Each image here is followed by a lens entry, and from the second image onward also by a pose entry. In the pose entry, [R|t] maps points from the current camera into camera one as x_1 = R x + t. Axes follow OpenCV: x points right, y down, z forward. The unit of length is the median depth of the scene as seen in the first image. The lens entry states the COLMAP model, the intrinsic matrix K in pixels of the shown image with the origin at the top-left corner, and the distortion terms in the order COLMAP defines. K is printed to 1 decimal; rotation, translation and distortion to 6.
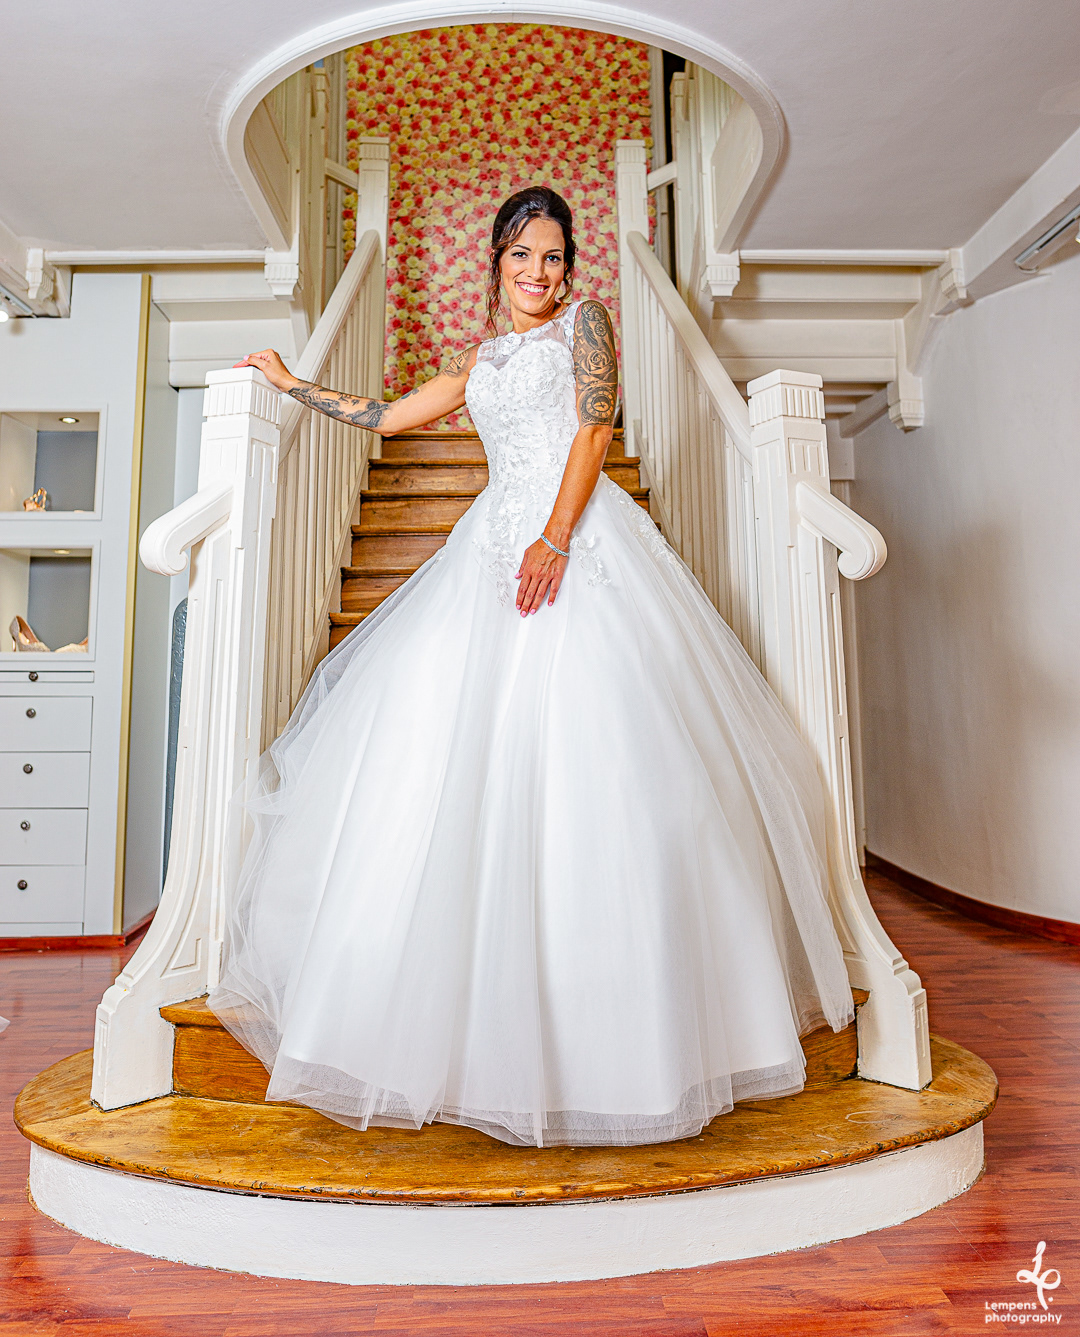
lens RADIAL K [[1113.8, 0, 544.4], [0, 1113.8, 520.8], [0, 0, 1]] dist [-0.053061, 0.037097]
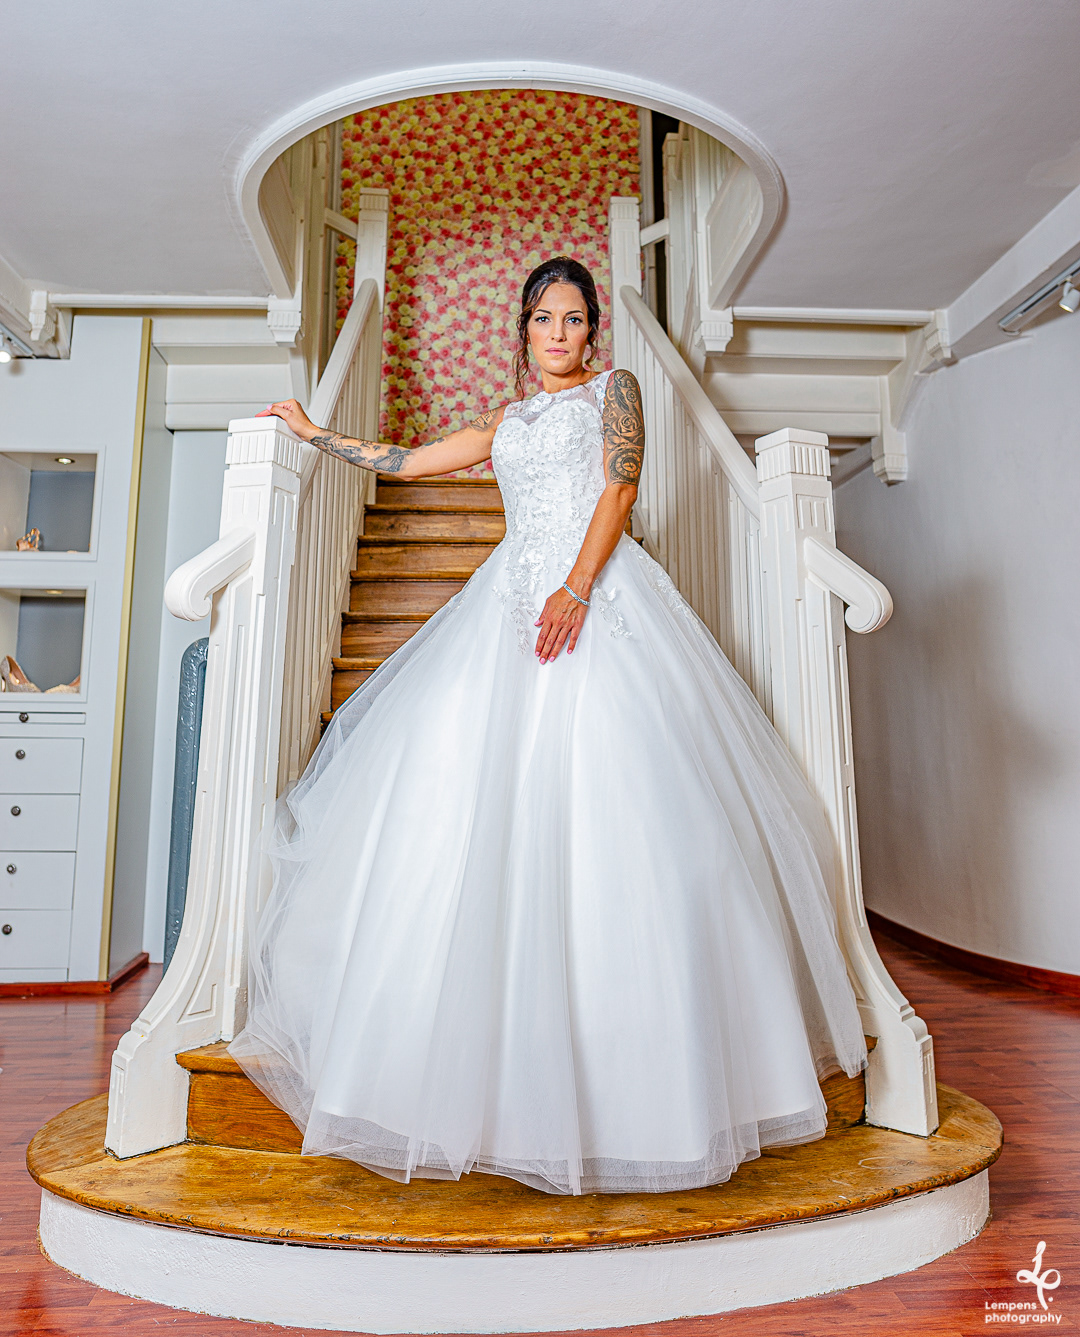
lens RADIAL K [[1113.8, 0, 544.4], [0, 1113.8, 520.8], [0, 0, 1]] dist [-0.053061, 0.037097]
pose [[0.999420, 0.015182, 0.030471, -0.027462], [-0.013988, 0.999140, -0.039035, -0.003876], [-0.031038, 0.038587, 0.998773, -0.014194]]
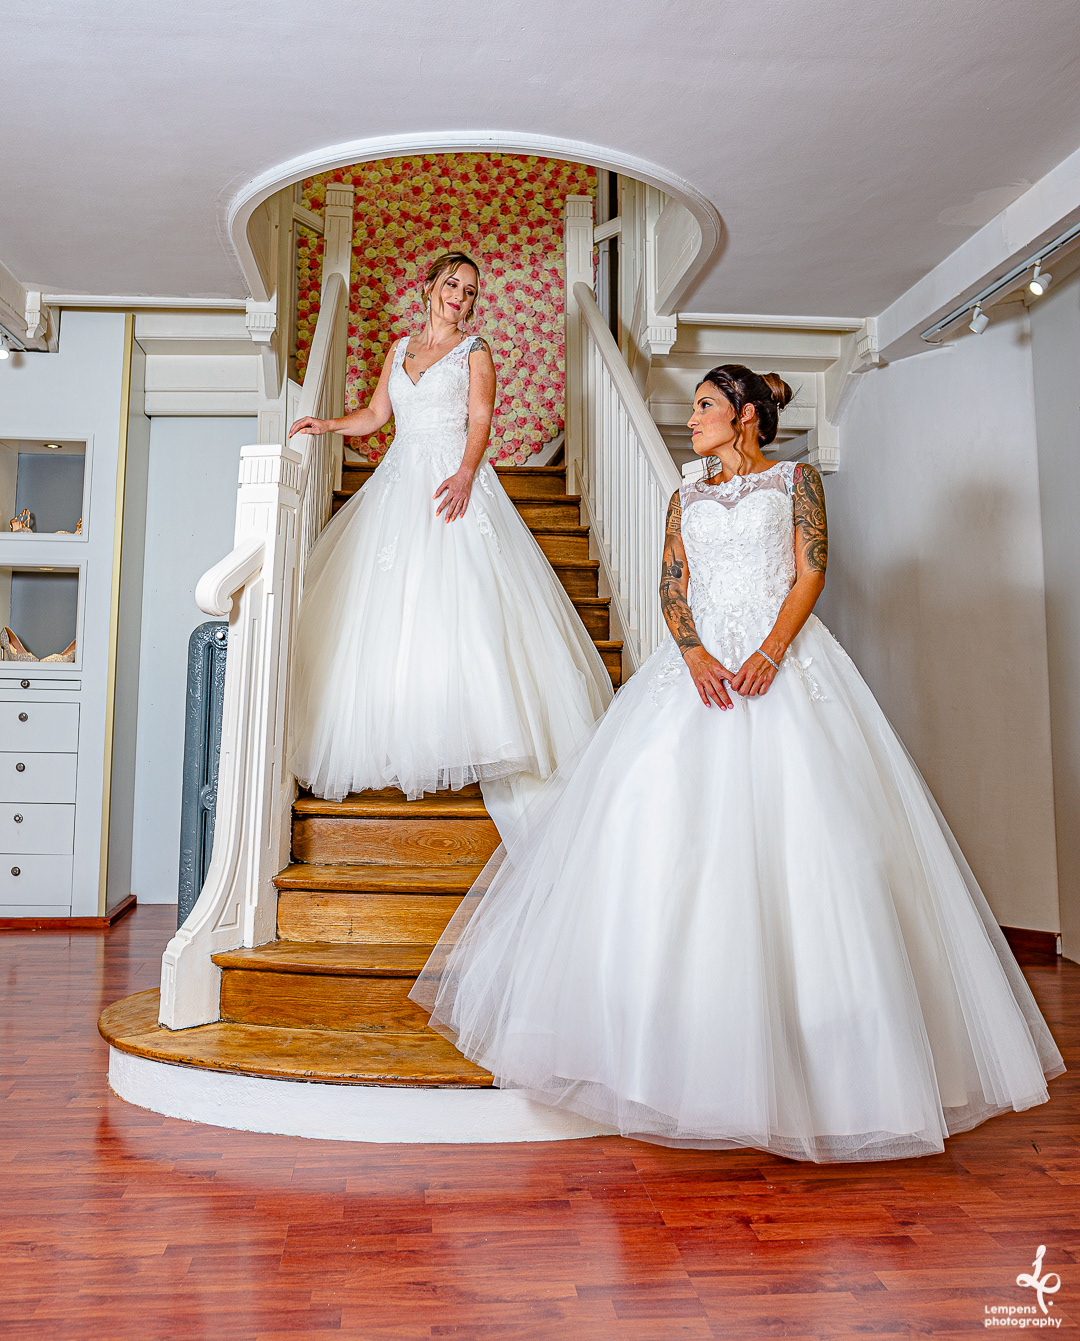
lens RADIAL K [[1200.6, 0, 499.3], [0, 1200.6, 555.3], [0, 0, 1]] dist [-0.045255, 0.004954]
pose [[0.998926, 0.025963, 0.038373, -0.041752], [-0.027341, 0.998983, 0.035847, -0.042180], [-0.037403, -0.036858, 0.998620, -0.198583]]
